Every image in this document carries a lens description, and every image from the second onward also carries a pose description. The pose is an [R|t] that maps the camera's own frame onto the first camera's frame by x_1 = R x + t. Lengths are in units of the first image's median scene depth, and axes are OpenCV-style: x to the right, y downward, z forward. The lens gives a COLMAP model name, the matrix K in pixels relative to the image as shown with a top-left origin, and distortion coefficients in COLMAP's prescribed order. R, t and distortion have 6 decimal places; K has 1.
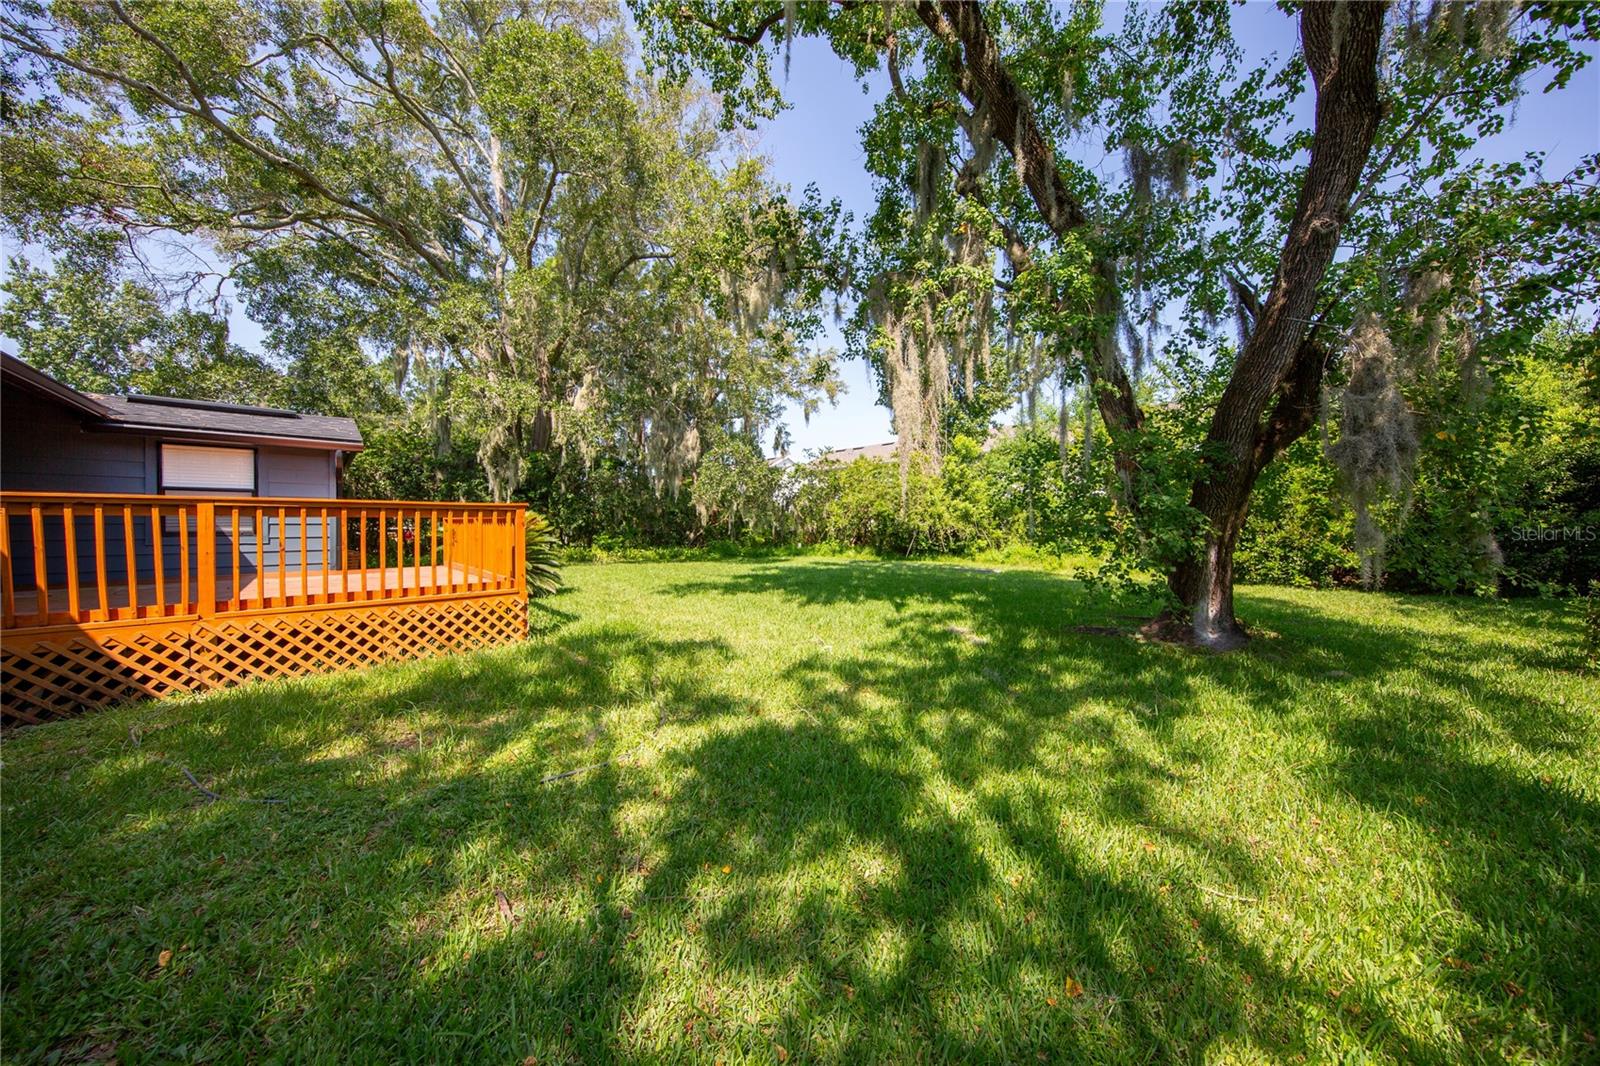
lens RADIAL K [[530.2, 0, 799.5], [0, 530.2, 522.4], [0, 0, 1]] dist [0.007482, 0.000144]
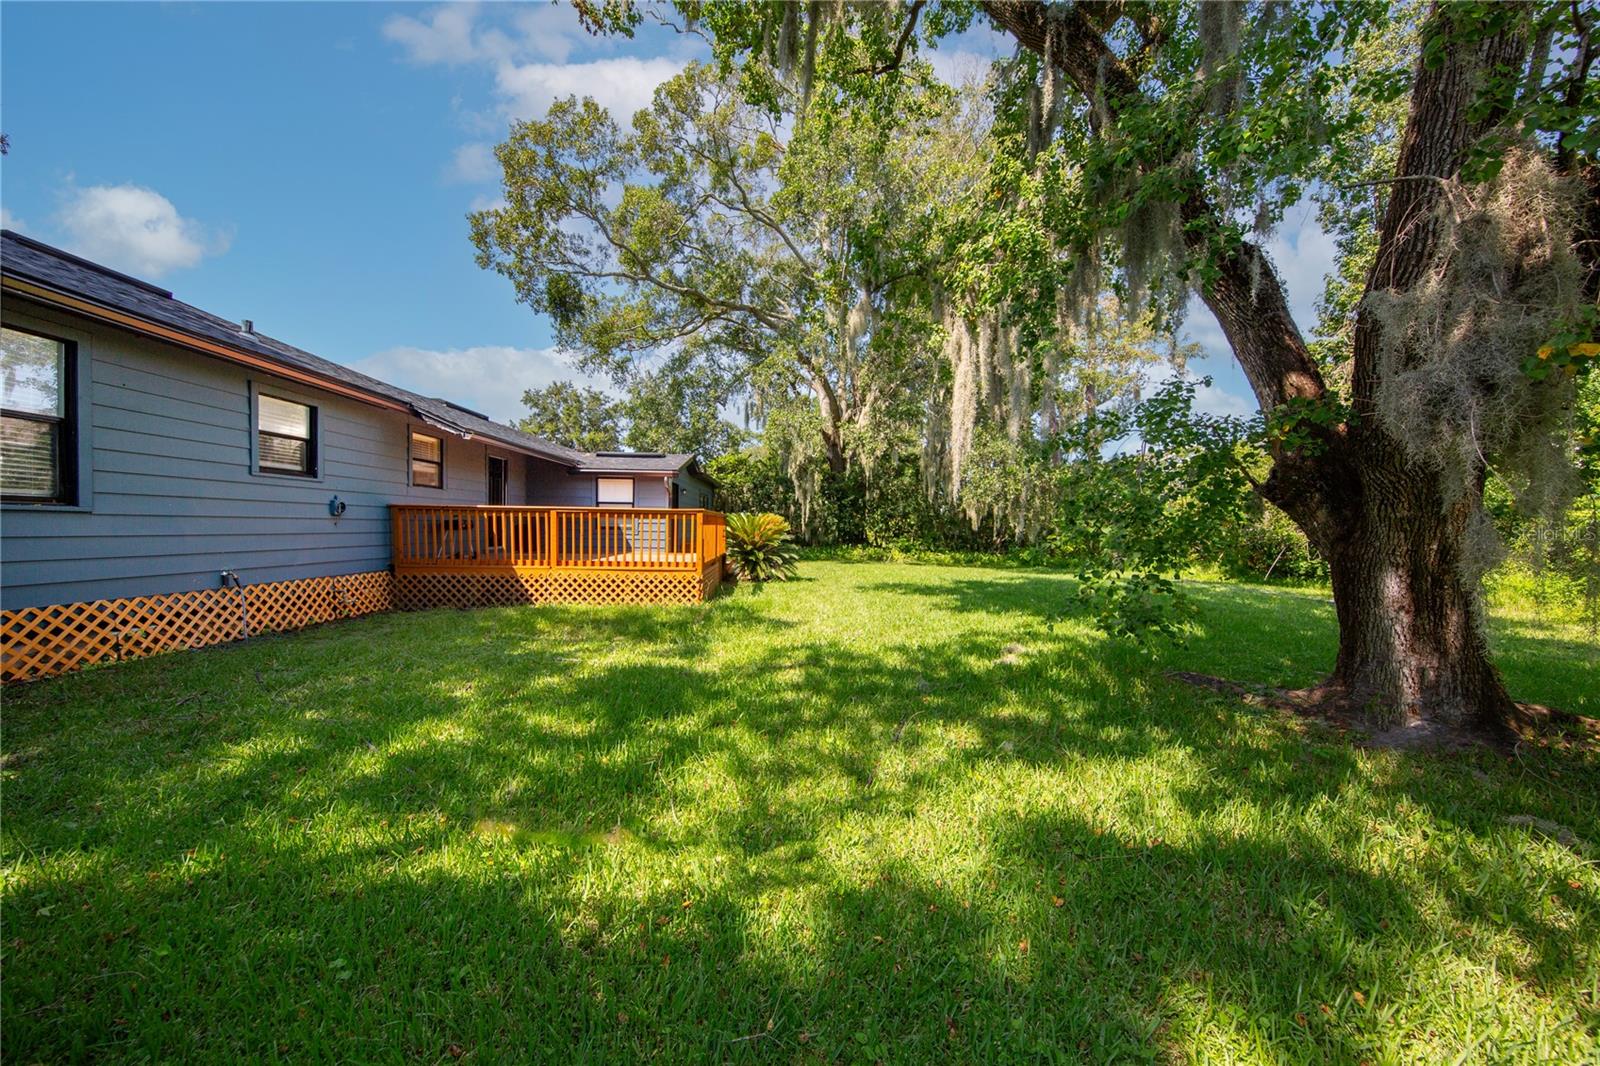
lens RADIAL K [[530.2, 0, 759.7], [0, 530.2, 533.3], [0, 0, 1]] dist [0.007482, 0.000144]
pose [[0.725060, 0.023176, -0.688296, 0.726310], [-0.014775, 0.999727, 0.018097, -0.001424], [0.688527, -0.002952, 0.725205, 0.082412]]
